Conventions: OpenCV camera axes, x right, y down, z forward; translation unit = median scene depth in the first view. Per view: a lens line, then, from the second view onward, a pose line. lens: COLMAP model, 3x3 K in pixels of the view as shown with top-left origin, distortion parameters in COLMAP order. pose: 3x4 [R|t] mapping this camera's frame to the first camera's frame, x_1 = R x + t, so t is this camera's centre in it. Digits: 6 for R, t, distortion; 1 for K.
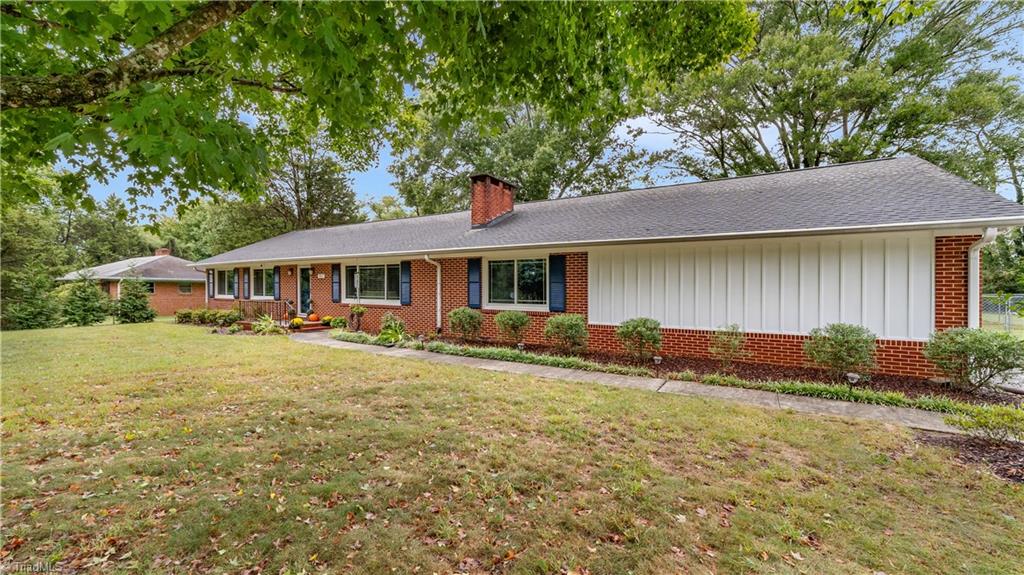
lens RADIAL K [[424.0, 0, 513.0], [0, 424.0, 284.0], [0, 0, 1]] dist [-0.002388, 0.002226]
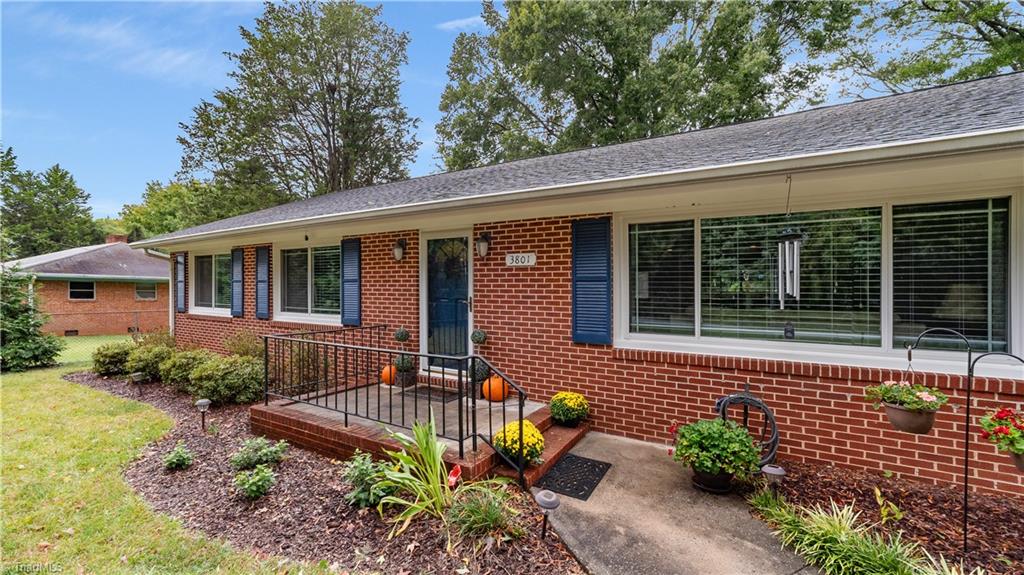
lens RADIAL K [[424.0, 0, 512.8], [0, 424.0, 284.8], [0, 0, 1]] dist [-0.002388, 0.002226]
pose [[0.999521, 0.003400, 0.030772, -0.378667], [-0.003293, 0.999988, -0.003525, 0.001223], [-0.030784, 0.003422, 0.999520, 0.548443]]
